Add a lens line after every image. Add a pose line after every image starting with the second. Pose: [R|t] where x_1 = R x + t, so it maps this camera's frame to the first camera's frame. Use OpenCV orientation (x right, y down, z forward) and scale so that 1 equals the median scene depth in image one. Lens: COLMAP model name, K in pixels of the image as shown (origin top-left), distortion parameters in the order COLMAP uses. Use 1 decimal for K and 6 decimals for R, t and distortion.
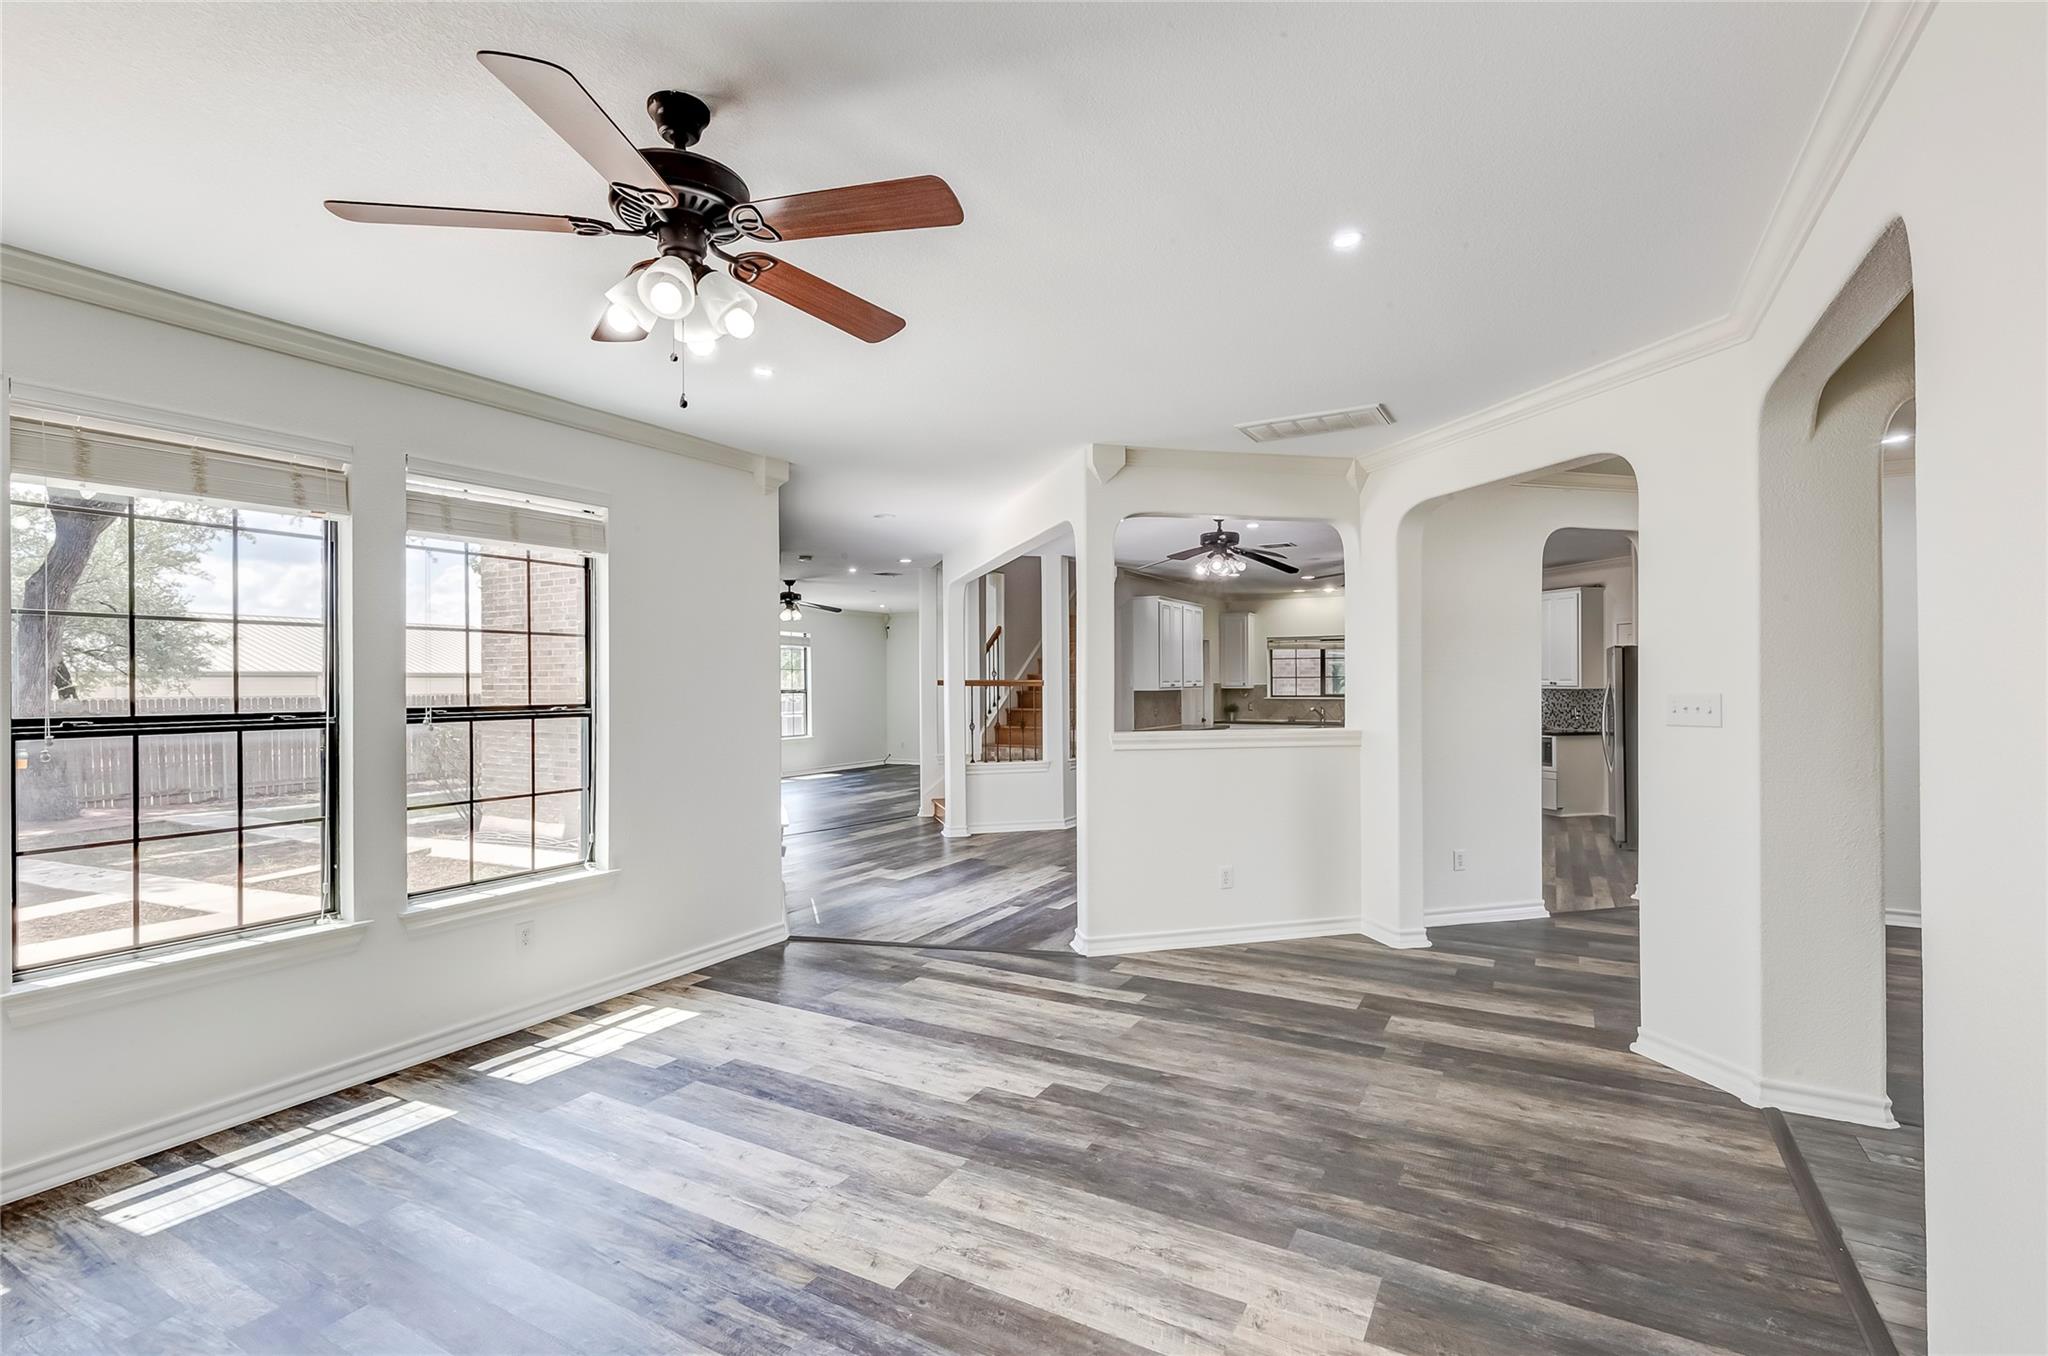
lens RADIAL K [[939.6, 0, 1017.9], [0, 939.6, 693.8], [0, 0, 1]] dist [0.006671, -0.000062]
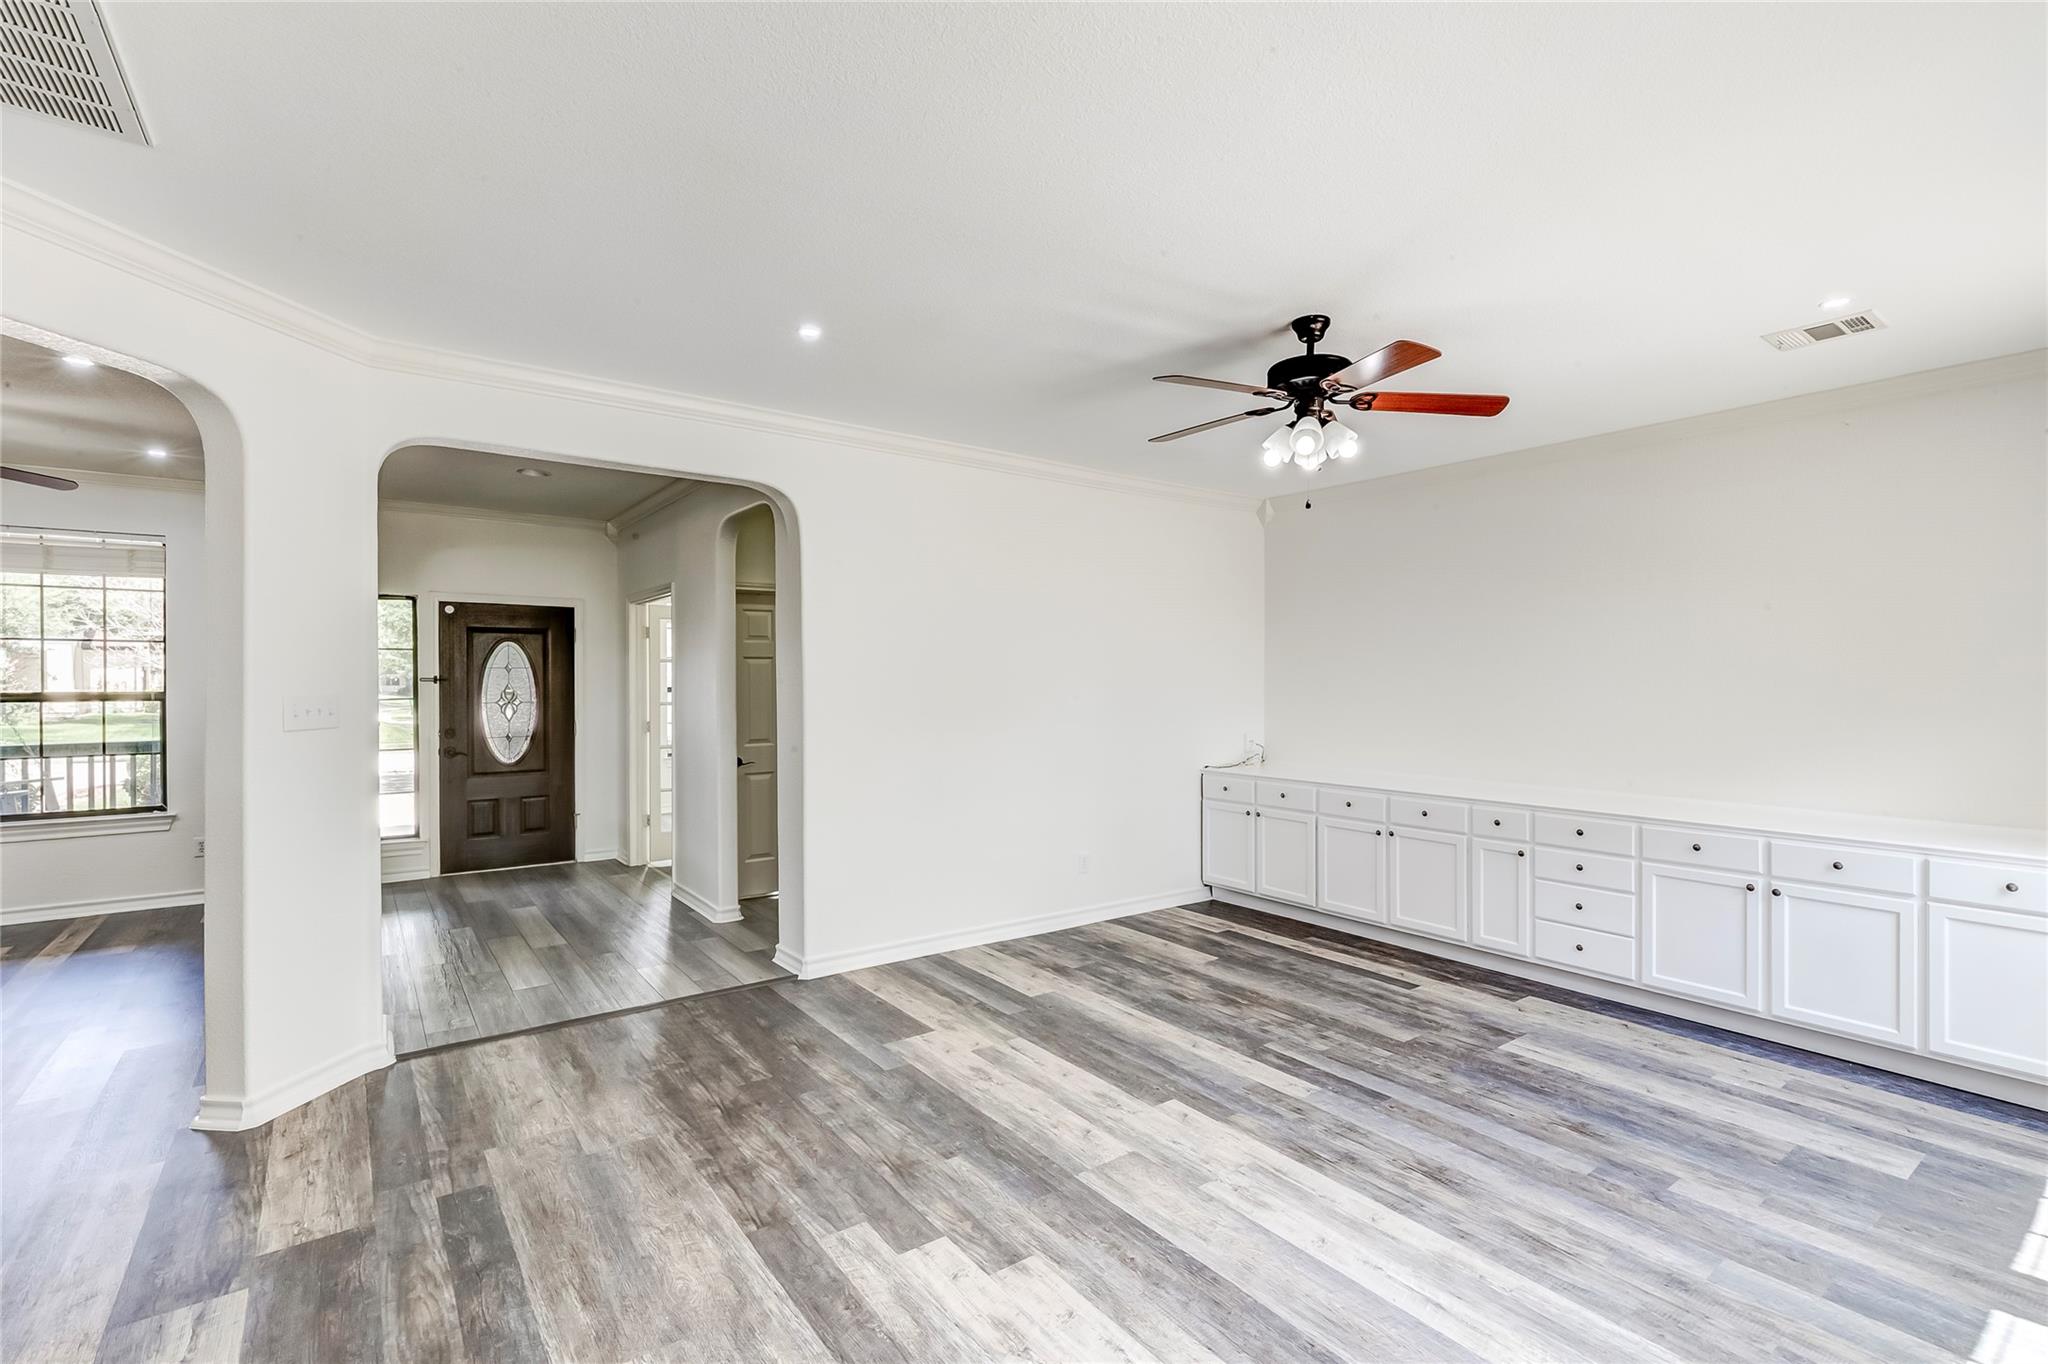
lens RADIAL K [[939.6, 0, 1026.2], [0, 939.6, 682.8], [0, 0, 1]] dist [0.006671, -0.000062]
pose [[-0.921194, 0.003385, 0.389088, -0.365947], [0.008754, 0.999889, 0.012029, -0.022140], [-0.389004, 0.014487, -0.921122, 1.810964]]
